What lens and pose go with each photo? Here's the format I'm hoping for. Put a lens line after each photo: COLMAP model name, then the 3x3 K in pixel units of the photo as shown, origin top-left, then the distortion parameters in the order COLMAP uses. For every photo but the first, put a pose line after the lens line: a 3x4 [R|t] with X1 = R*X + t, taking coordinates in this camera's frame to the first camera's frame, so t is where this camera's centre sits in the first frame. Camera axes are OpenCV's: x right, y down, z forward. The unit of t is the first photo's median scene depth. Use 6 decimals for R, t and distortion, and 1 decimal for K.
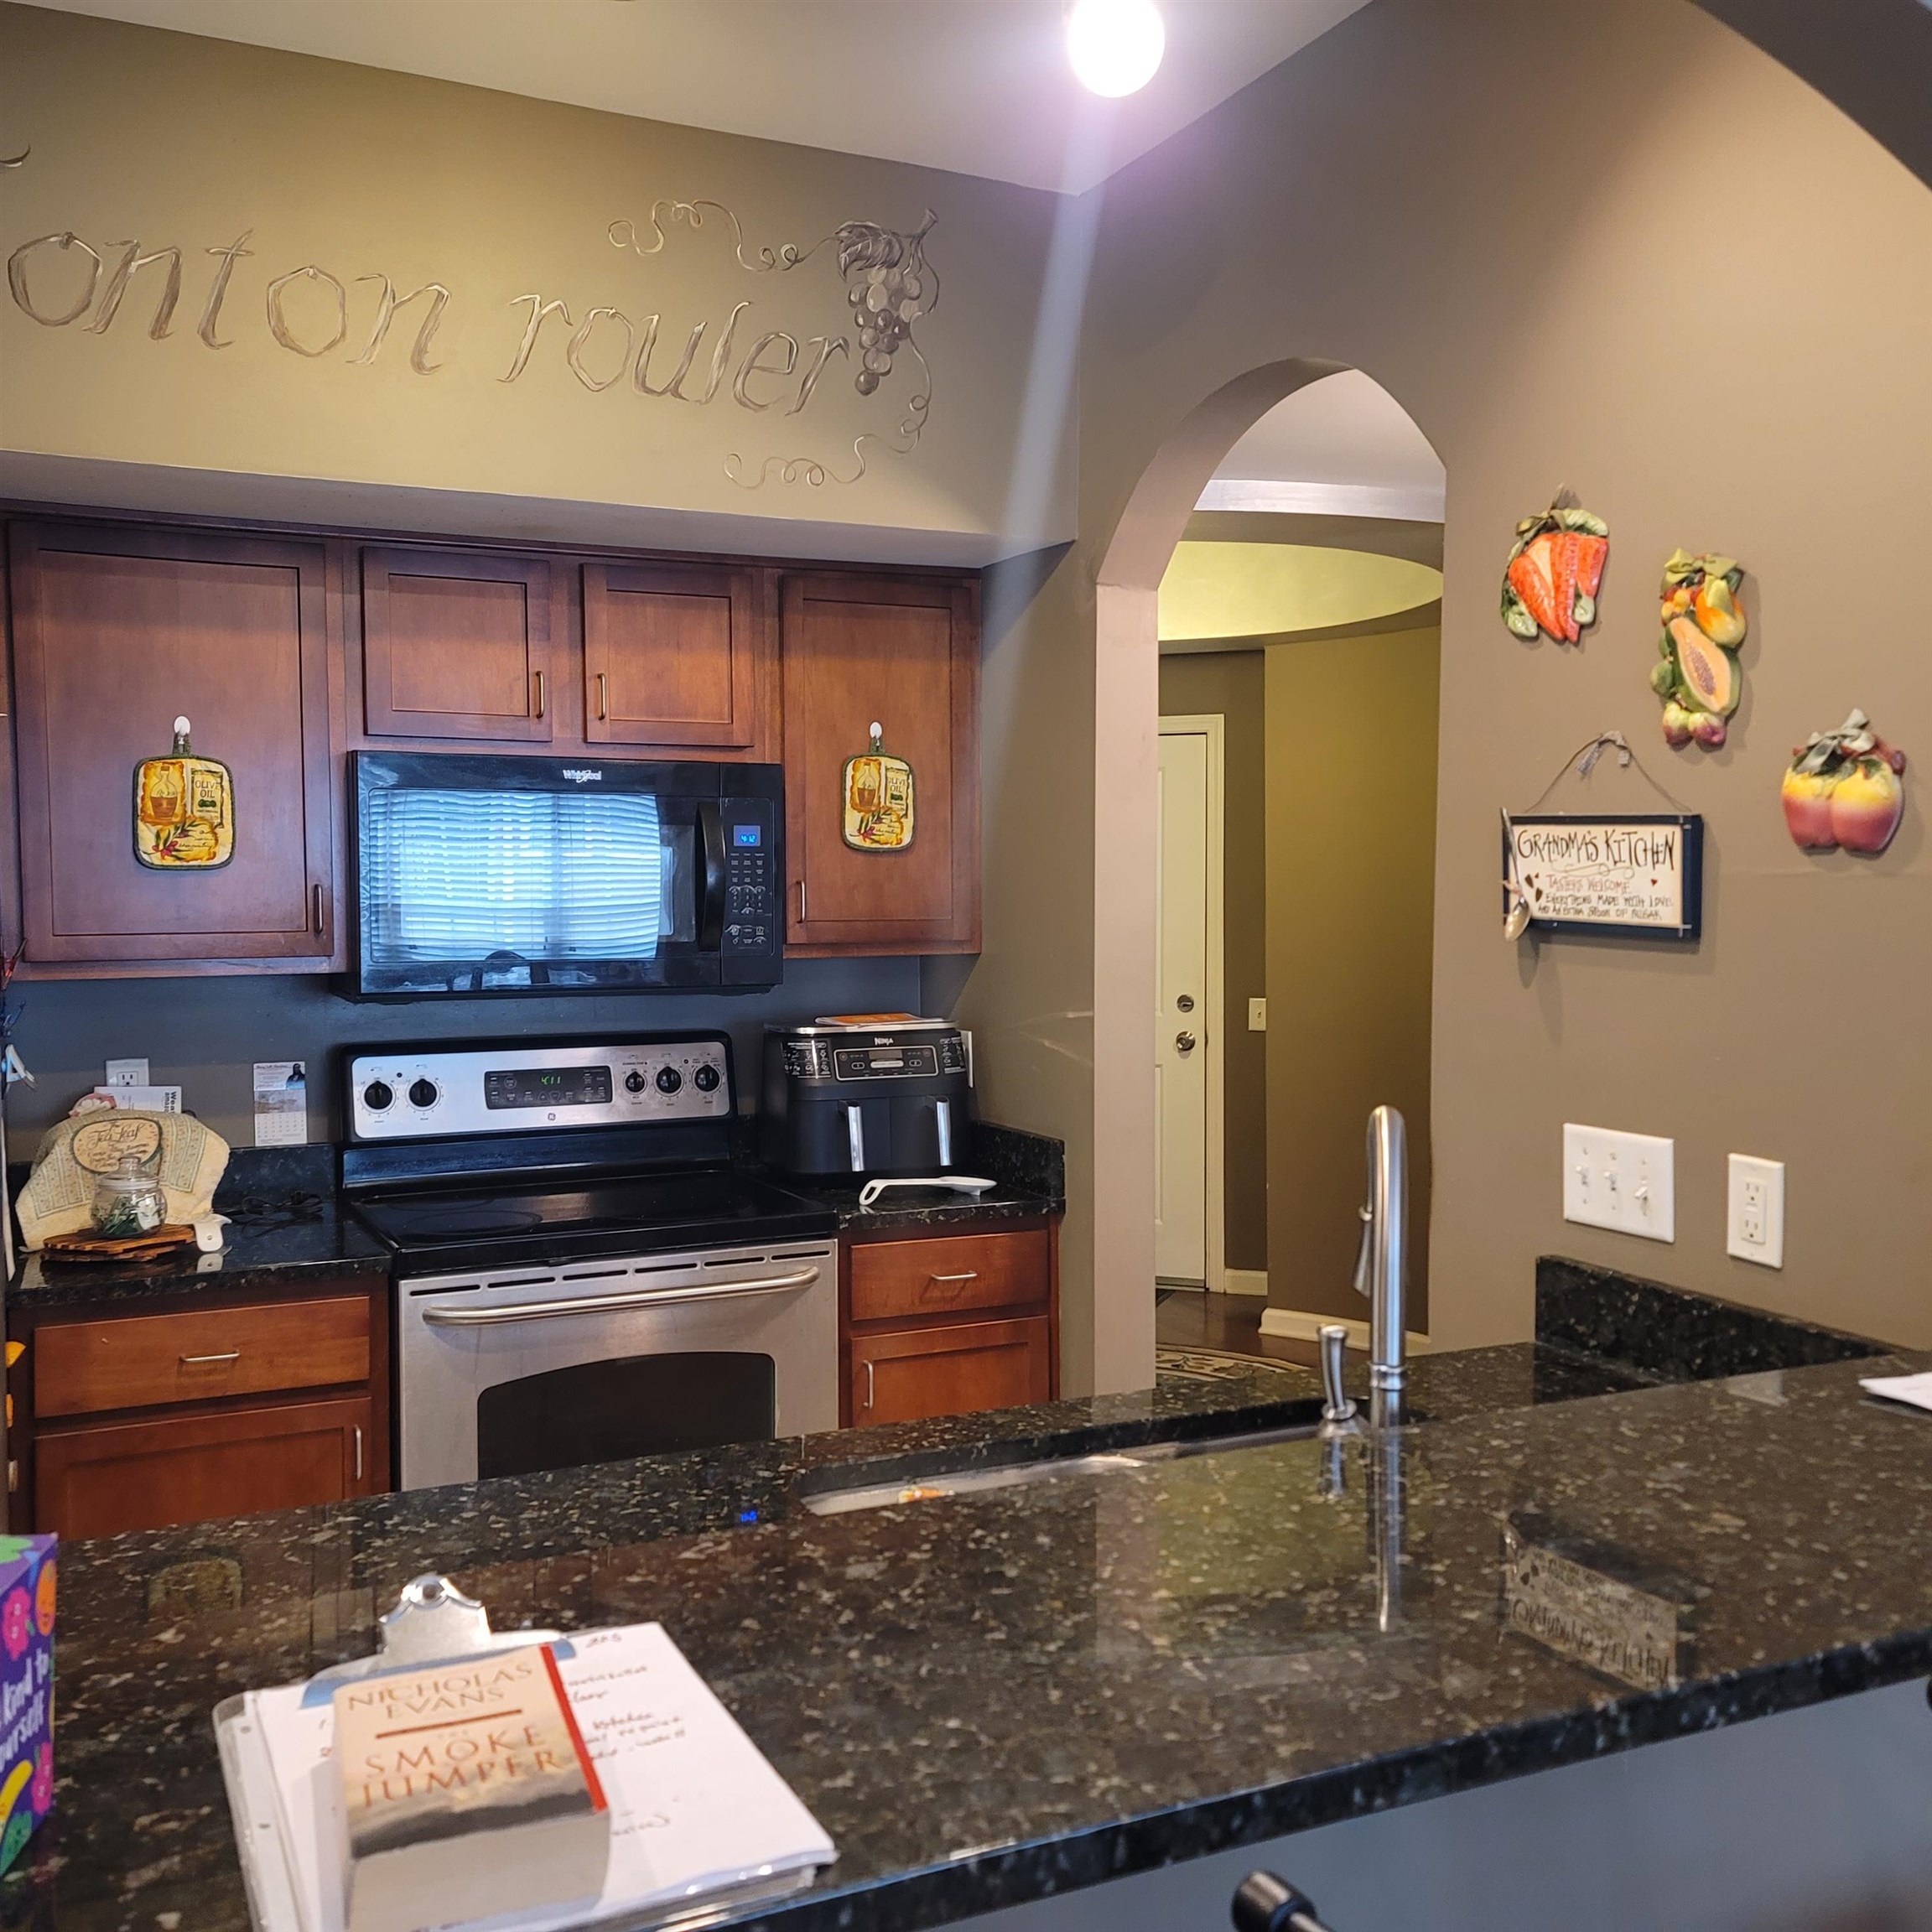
lens RADIAL K [[1866.1, 0, 930.1], [0, 1866.1, 967.2], [0, 0, 1]] dist [0.080558, -0.073275]
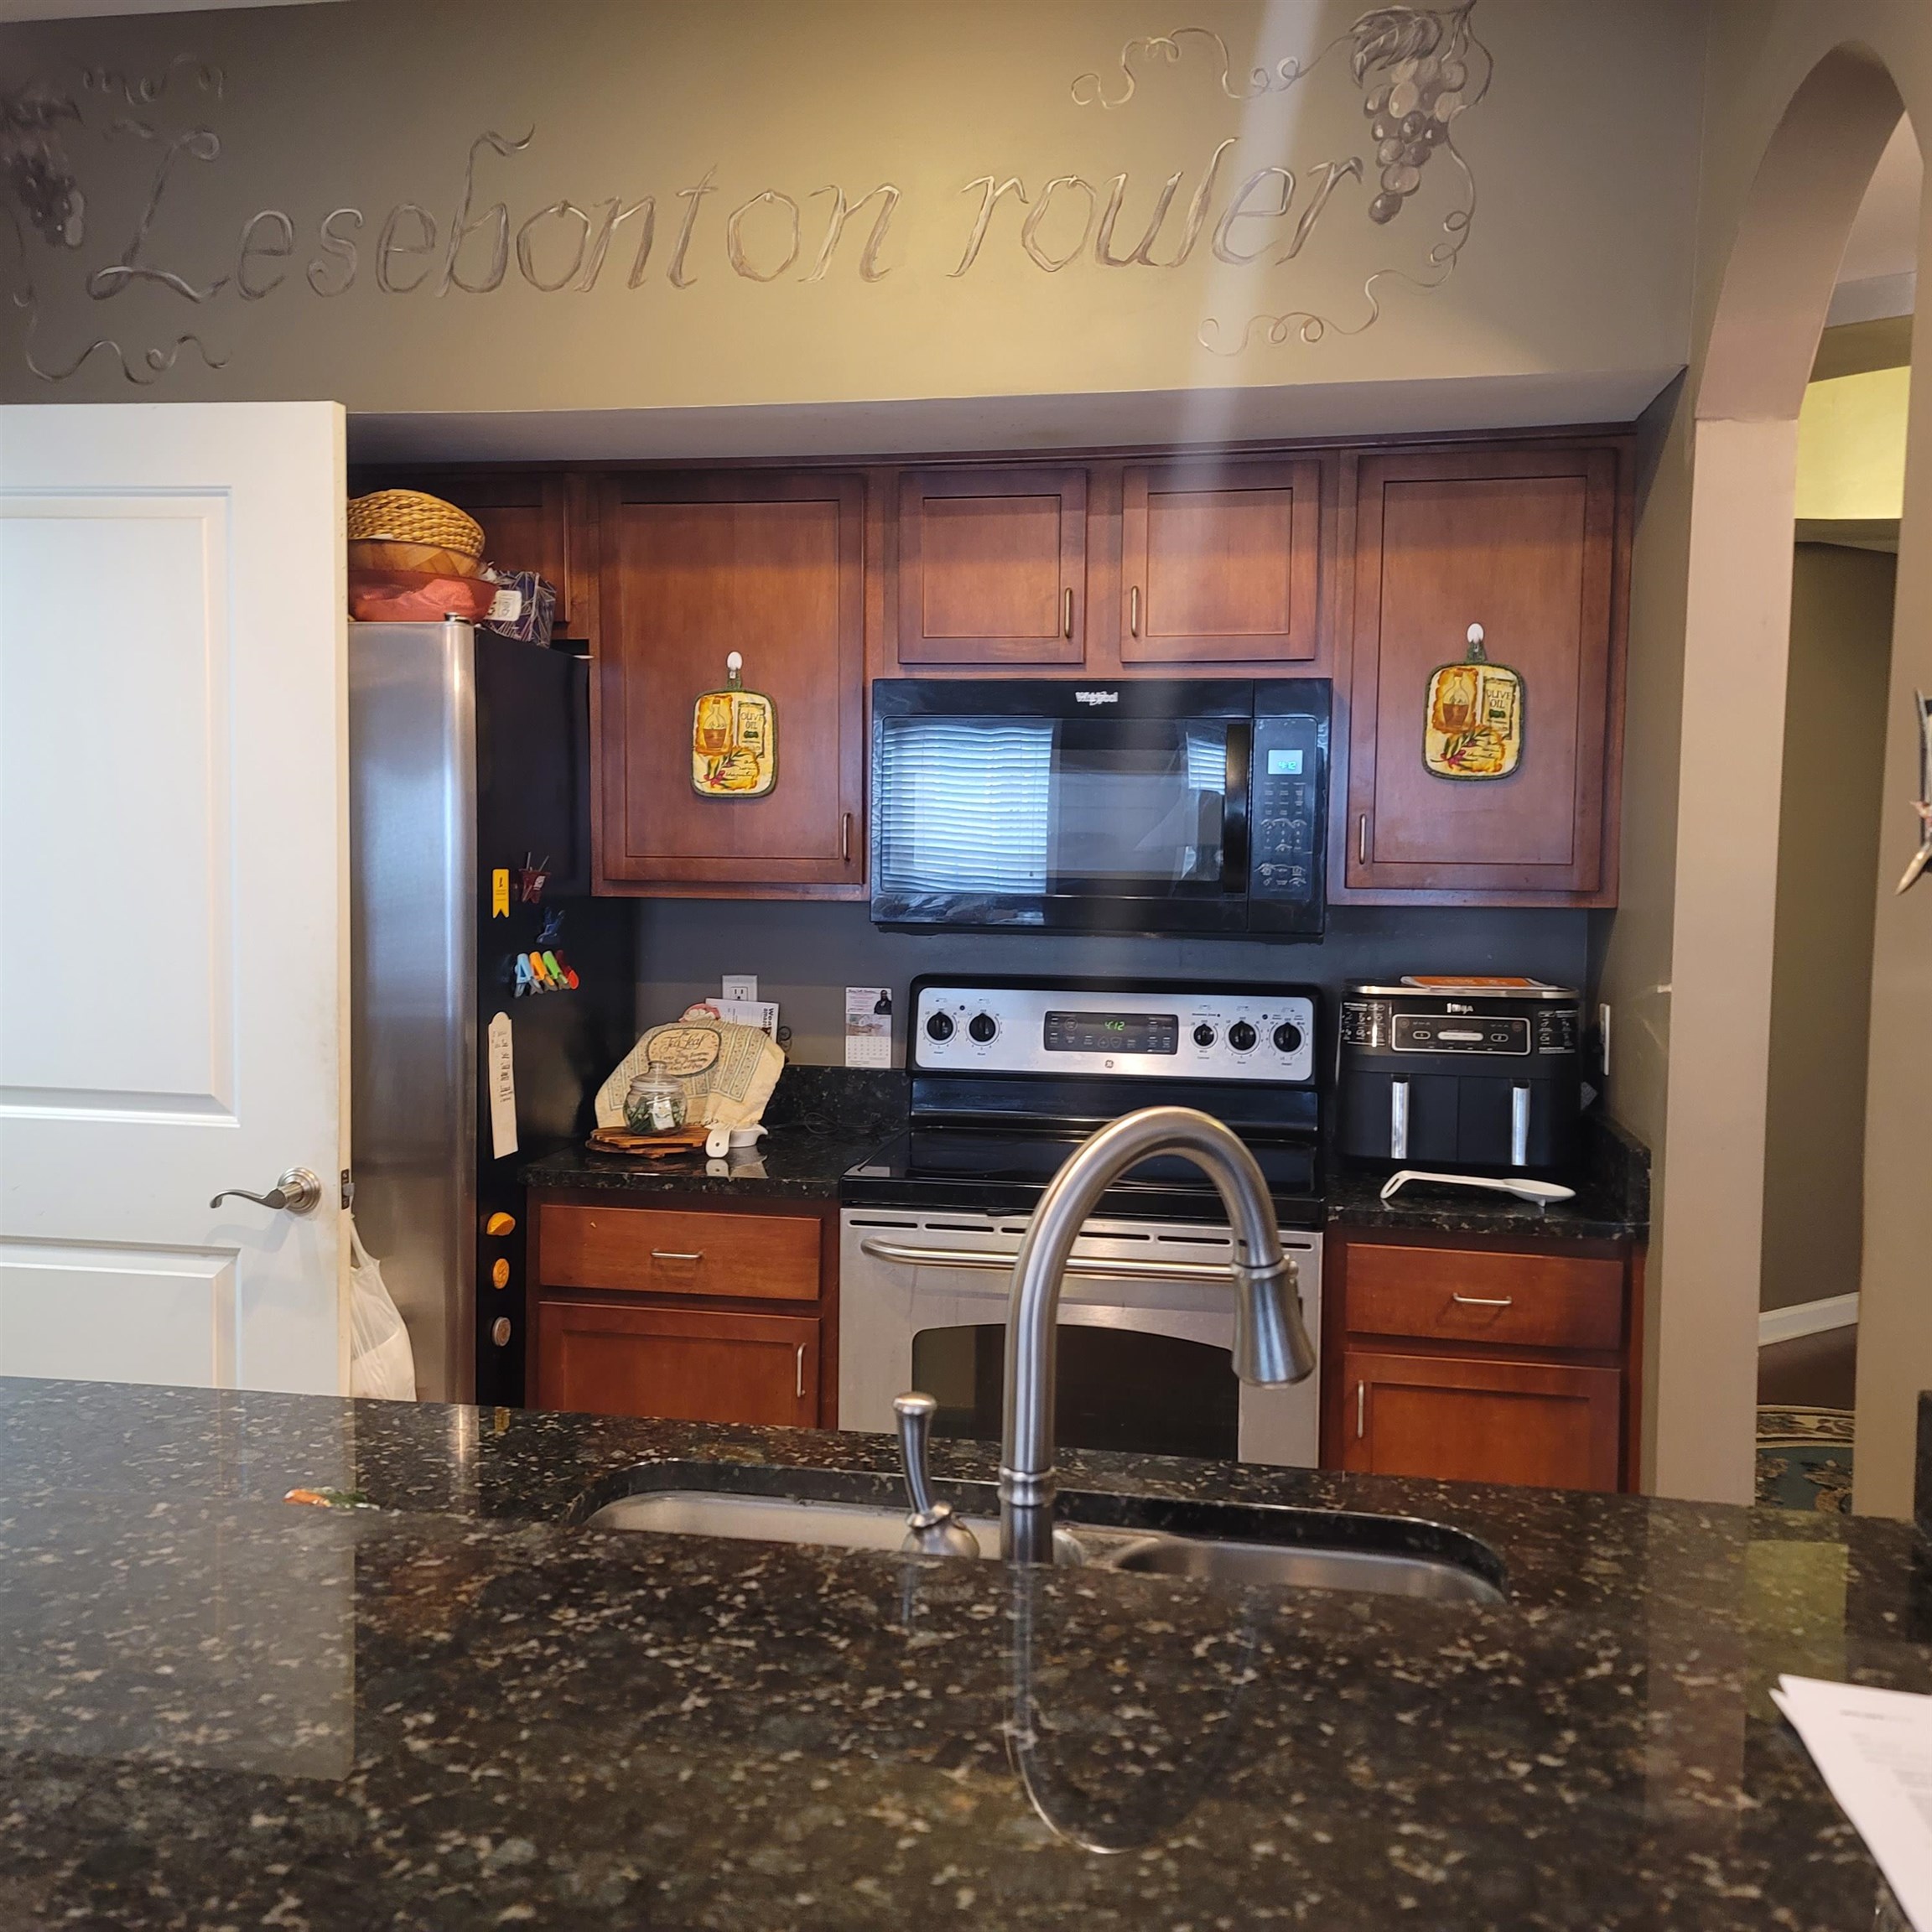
lens RADIAL K [[1866.1, 0, 930.1], [0, 1866.1, 967.2], [0, 0, 1]] dist [0.080558, -0.073275]
pose [[0.813411, 0.055227, -0.579062, 0.297131], [-0.041487, 0.998456, 0.036949, 0.000108], [0.580208, -0.006031, 0.814446, 0.200474]]
